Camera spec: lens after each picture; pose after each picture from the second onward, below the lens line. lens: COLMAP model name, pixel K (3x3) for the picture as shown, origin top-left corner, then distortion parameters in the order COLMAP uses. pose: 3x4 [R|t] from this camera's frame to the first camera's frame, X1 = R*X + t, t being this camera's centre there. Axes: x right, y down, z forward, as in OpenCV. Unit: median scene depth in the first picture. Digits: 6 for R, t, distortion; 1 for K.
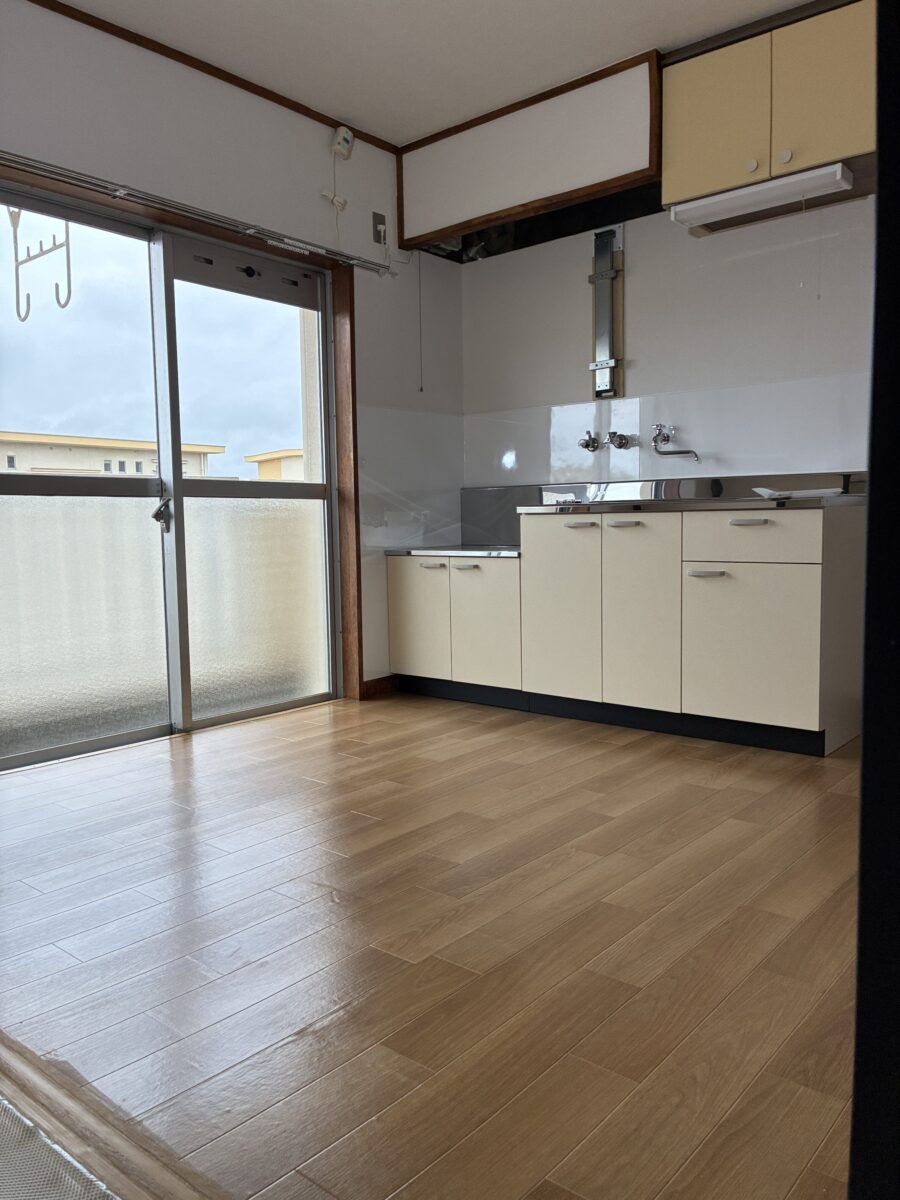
lens RADIAL K [[914.1, 0, 444.9], [0, 914.1, 601.3], [0, 0, 1]] dist [0.013932, -0.006172]
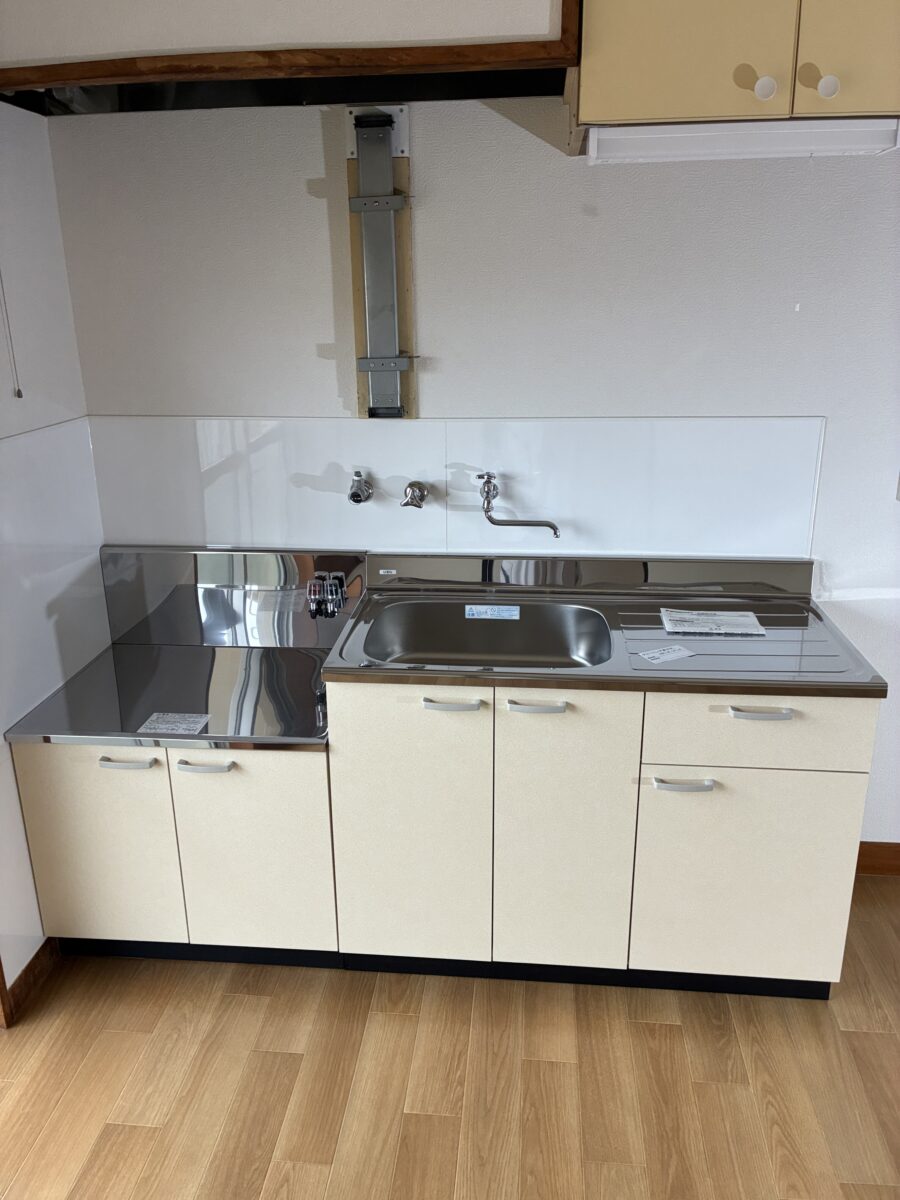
lens RADIAL K [[914.1, 0, 455.2], [0, 914.1, 603.7], [0, 0, 1]] dist [0.013932, -0.006172]
pose [[0.822909, -0.175696, 0.540326, -0.137103], [0.049148, 0.969435, 0.240376, -0.260230], [-0.566044, -0.171252, 0.806391, 0.502336]]
